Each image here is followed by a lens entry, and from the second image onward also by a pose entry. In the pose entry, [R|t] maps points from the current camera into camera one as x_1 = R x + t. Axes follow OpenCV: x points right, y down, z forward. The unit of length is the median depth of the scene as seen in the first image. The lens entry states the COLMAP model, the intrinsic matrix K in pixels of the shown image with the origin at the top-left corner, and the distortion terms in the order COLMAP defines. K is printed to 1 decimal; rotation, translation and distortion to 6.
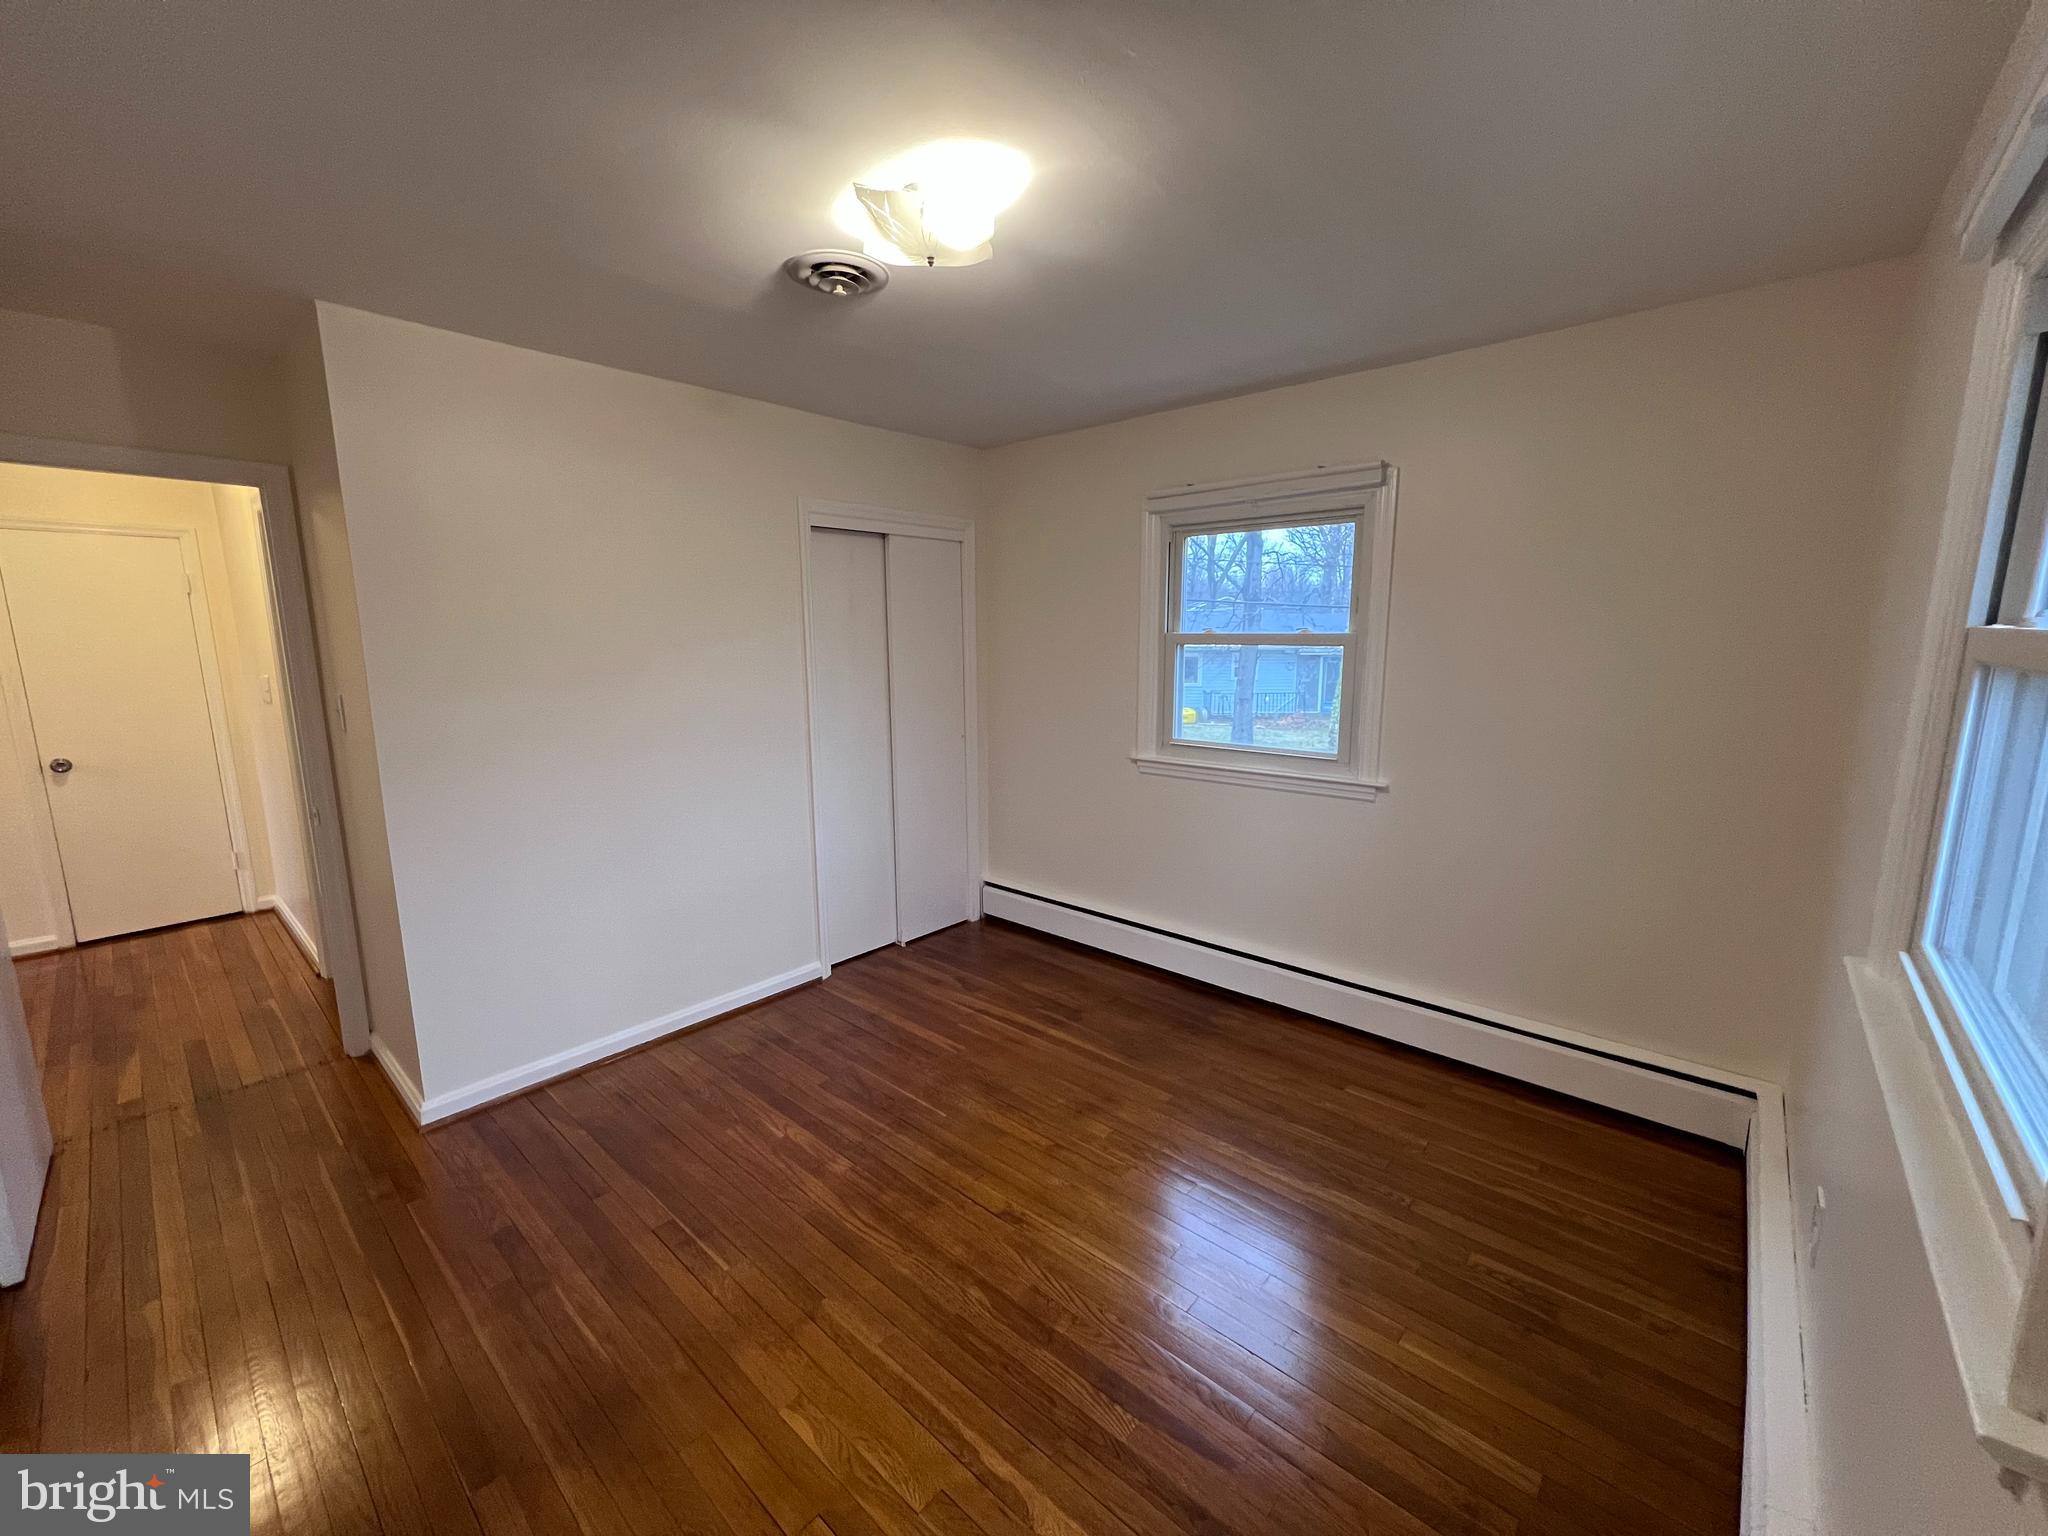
lens RADIAL K [[803.6, 0, 1024.0], [0, 803.6, 768.0], [0, 0, 1]] dist [-0.000551, -0.000081]
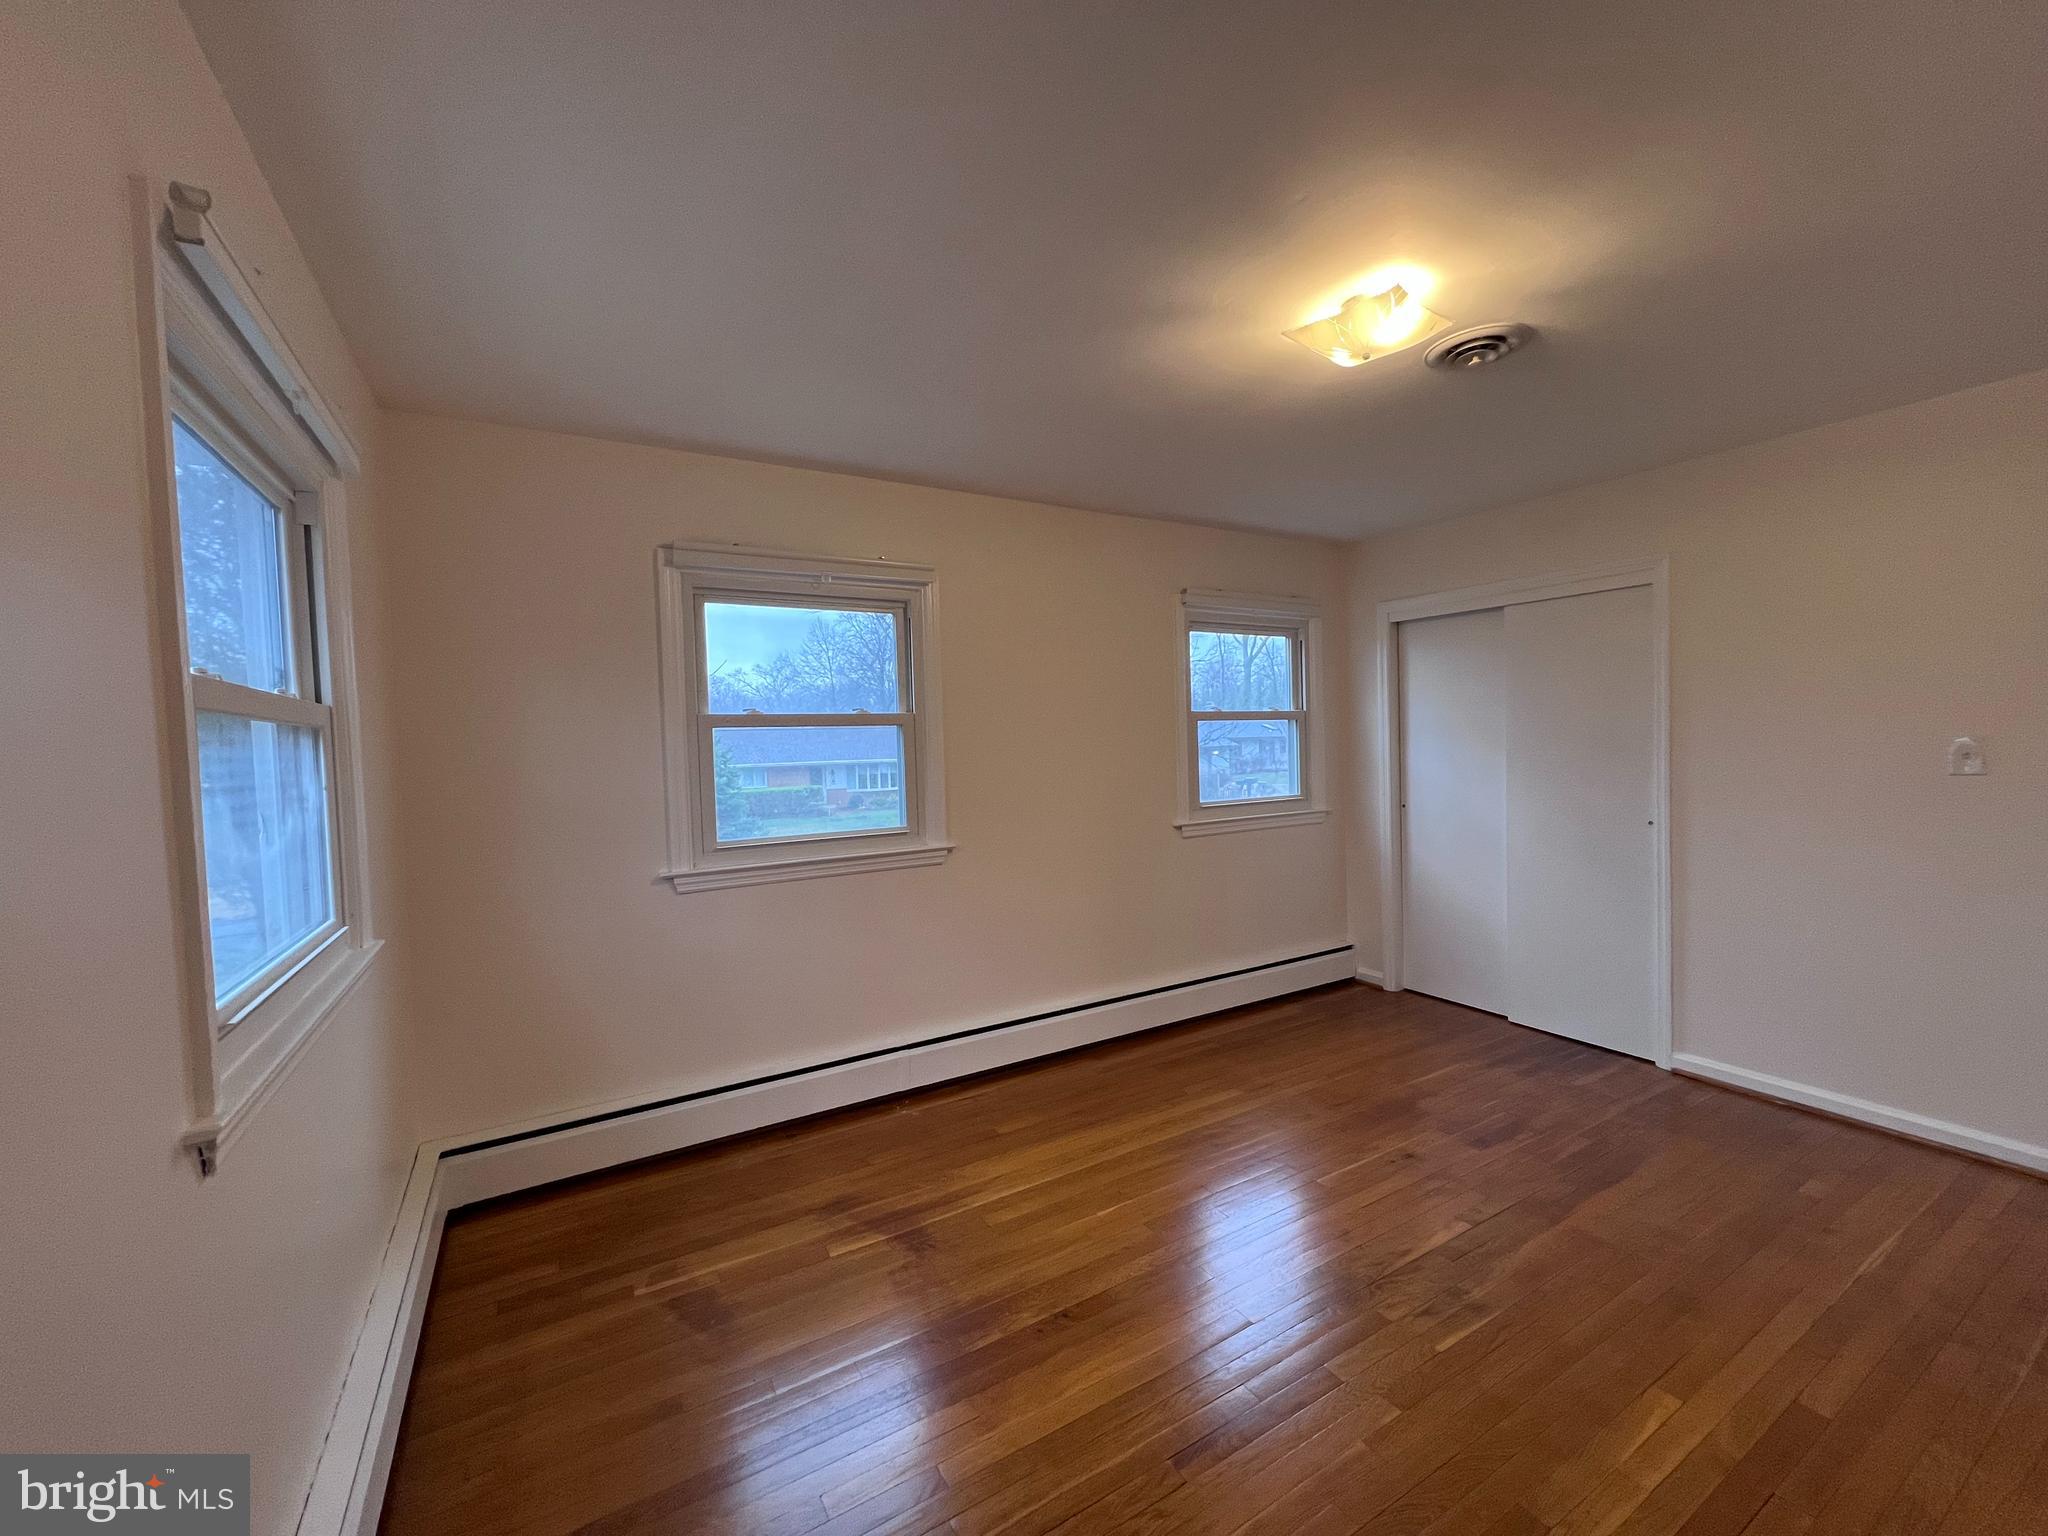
lens RADIAL K [[818.4, 0, 1027.1], [0, 818.4, 749.1], [0, 0, 1]] dist [0.000044, -0.000034]
pose [[0.304516, -0.034097, 0.951897, -1.040227], [0.155843, 0.987676, -0.014476, -0.138816], [-0.939672, 0.152754, 0.306077, 0.904764]]
